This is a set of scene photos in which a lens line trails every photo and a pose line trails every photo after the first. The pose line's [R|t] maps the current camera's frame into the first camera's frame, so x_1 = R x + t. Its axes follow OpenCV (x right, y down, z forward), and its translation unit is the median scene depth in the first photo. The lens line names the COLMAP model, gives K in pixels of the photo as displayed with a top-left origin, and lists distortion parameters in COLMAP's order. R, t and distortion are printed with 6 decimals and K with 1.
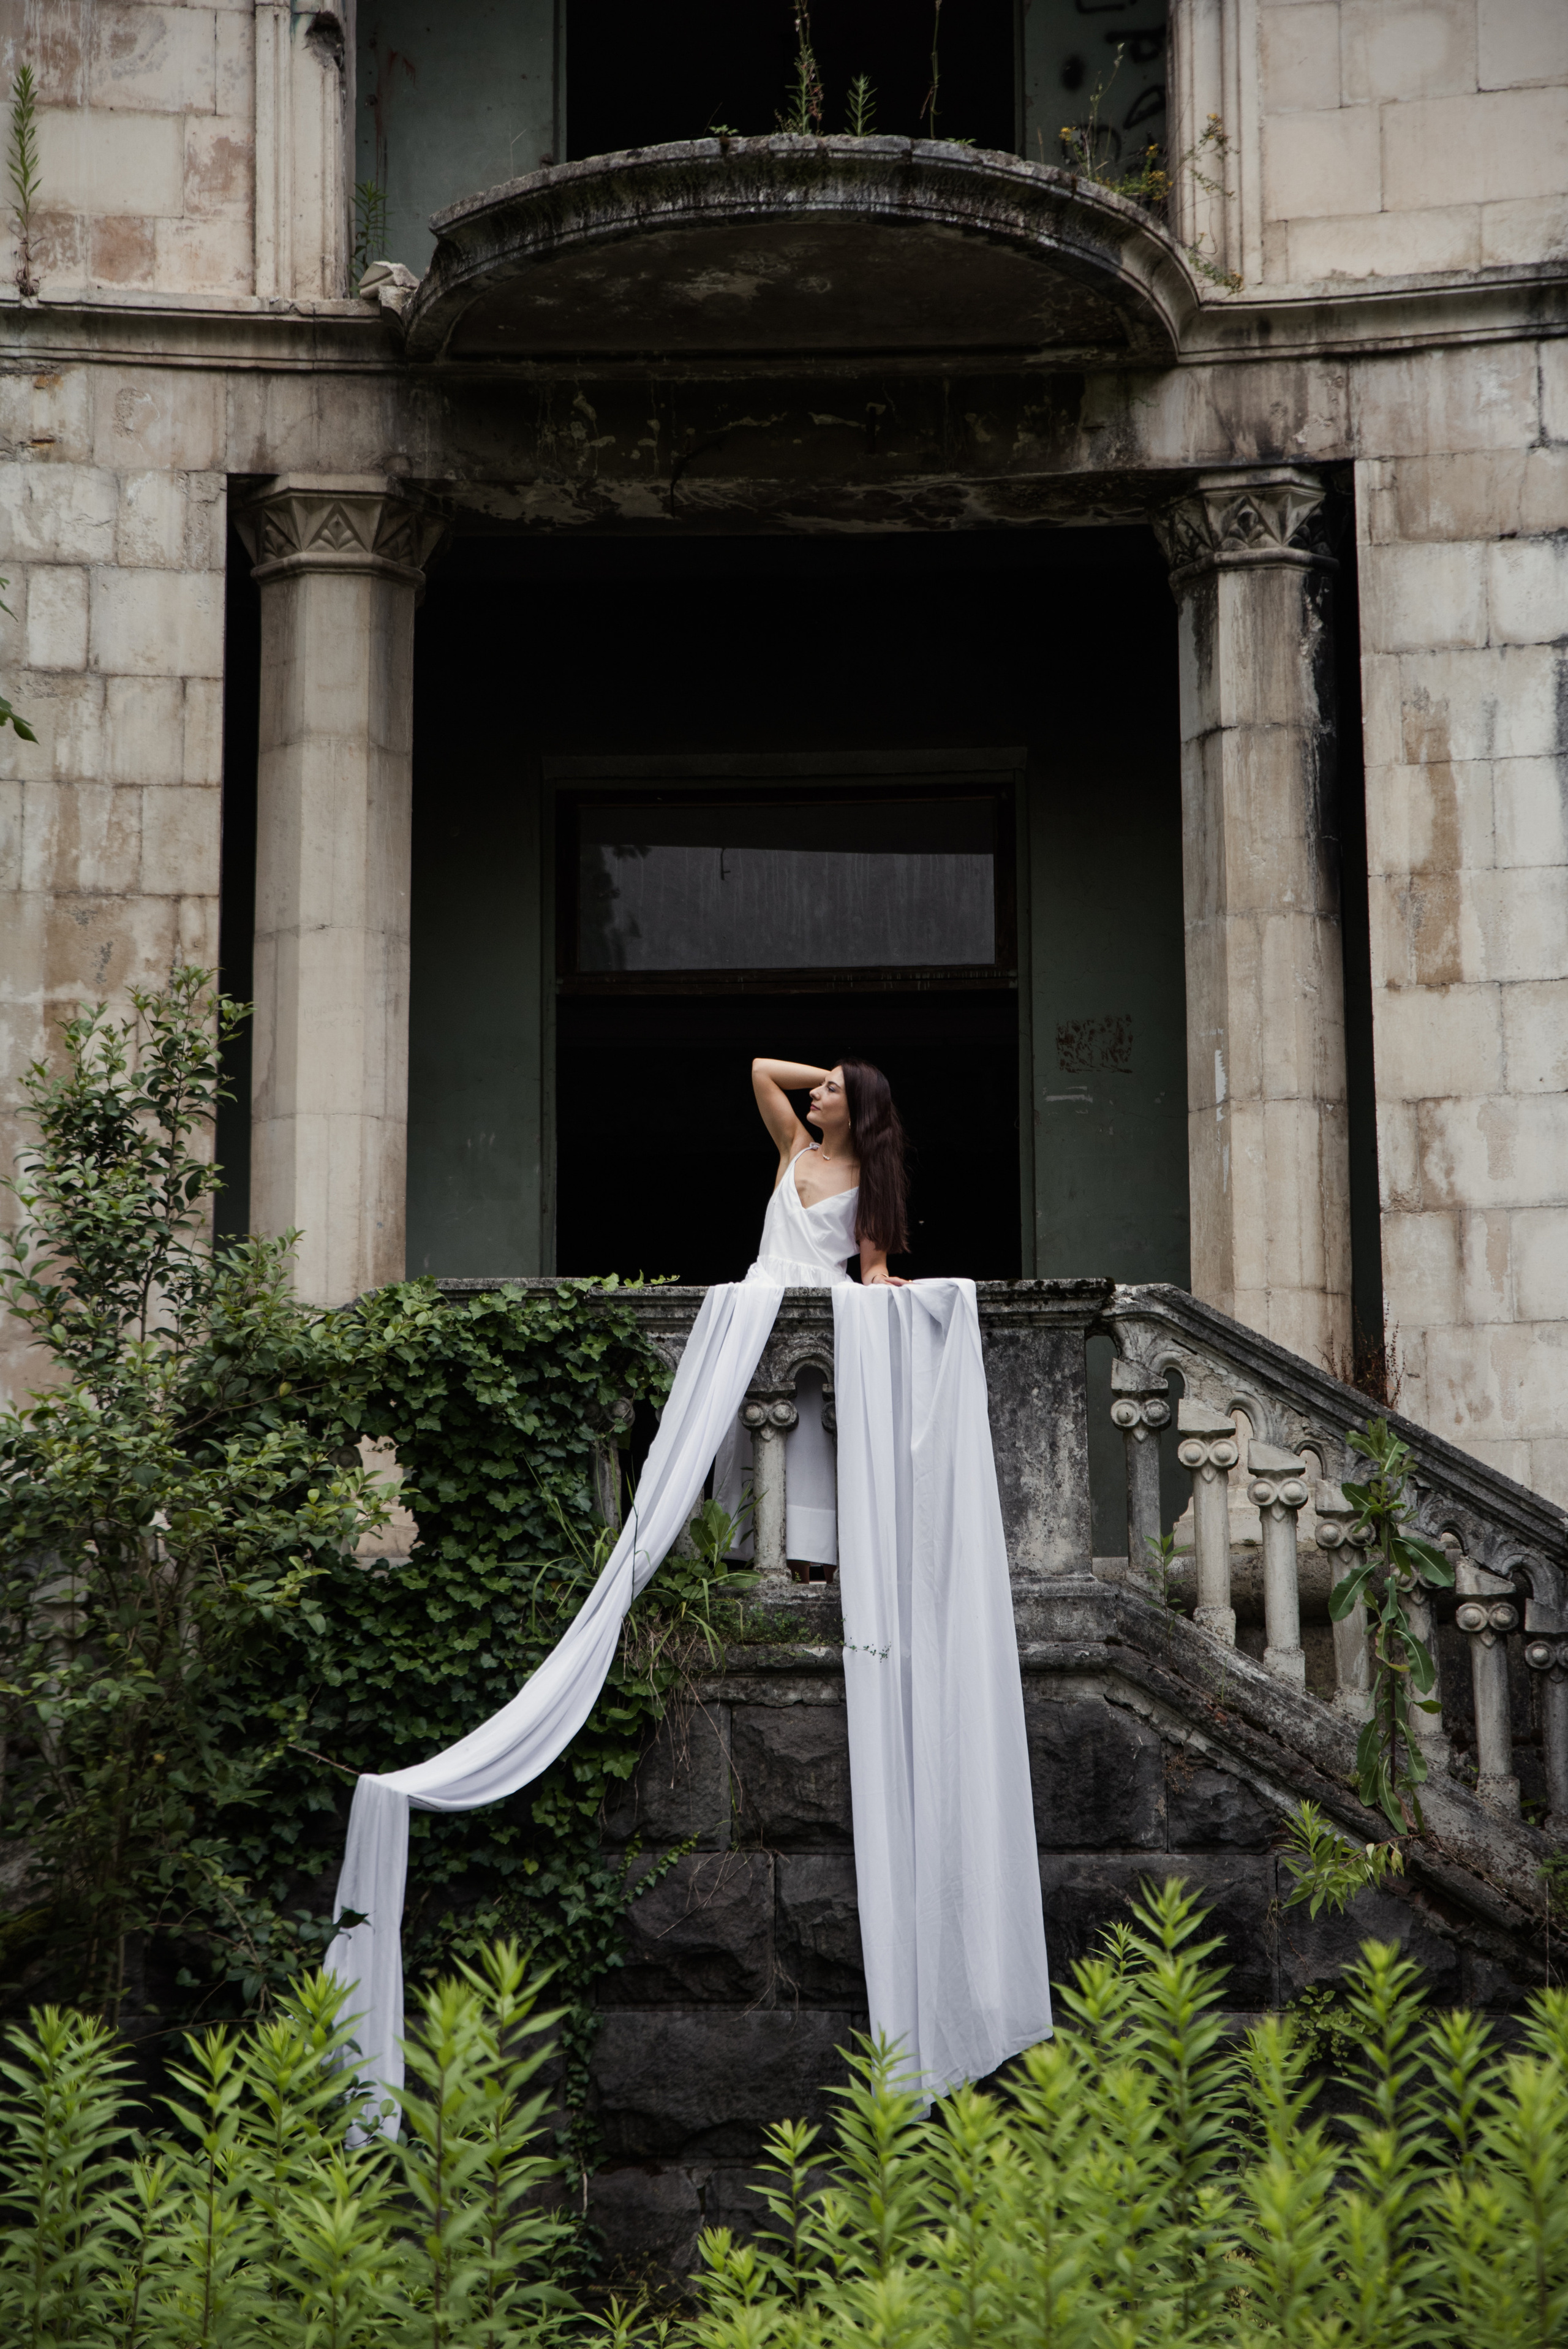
lens RADIAL K [[4706.8, 0, 787.1], [0, 4706.8, 1165.0], [0, 0, 1]] dist [0.324194, 0.000000]
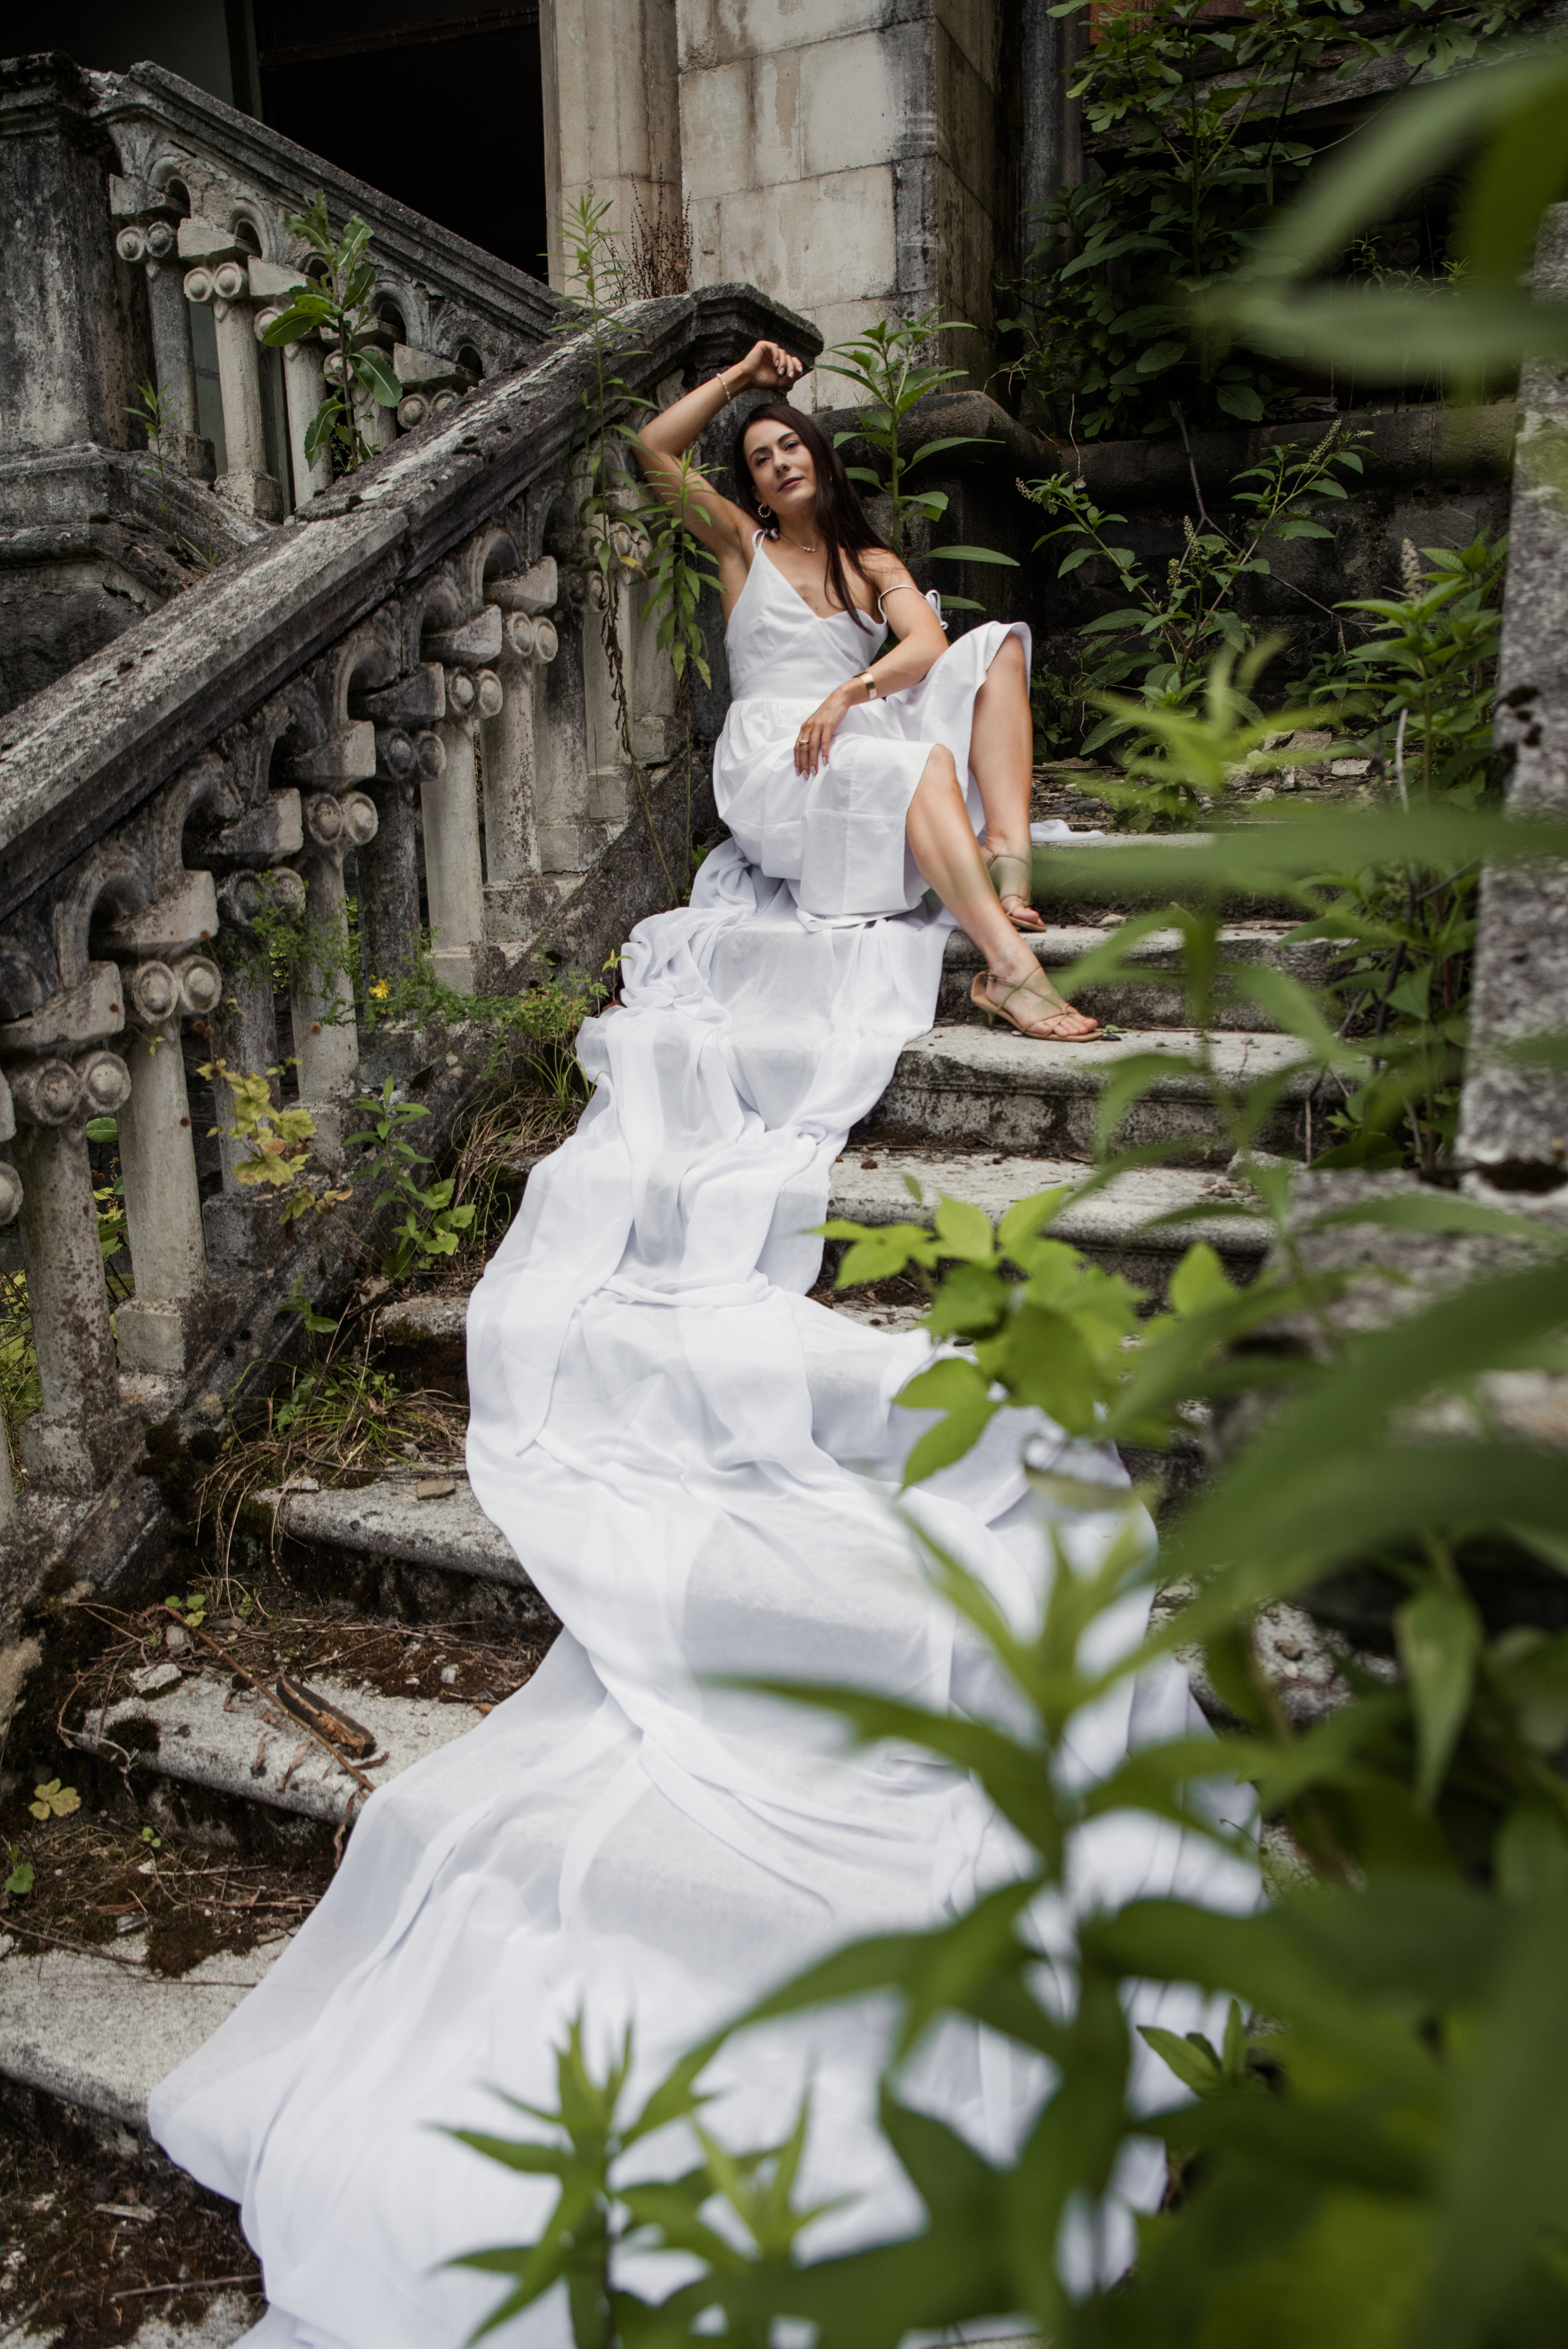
lens RADIAL K [[1679.3, 0, 836.1], [0, 1679.3, 1273.8], [0, 0, 1]] dist [-0.088558, 0.047749]
pose [[0.972505, 0.041563, -0.229143, 0.274155], [0.060519, 0.905036, 0.421008, 0.106592], [0.224881, -0.423300, 0.877636, 0.691973]]
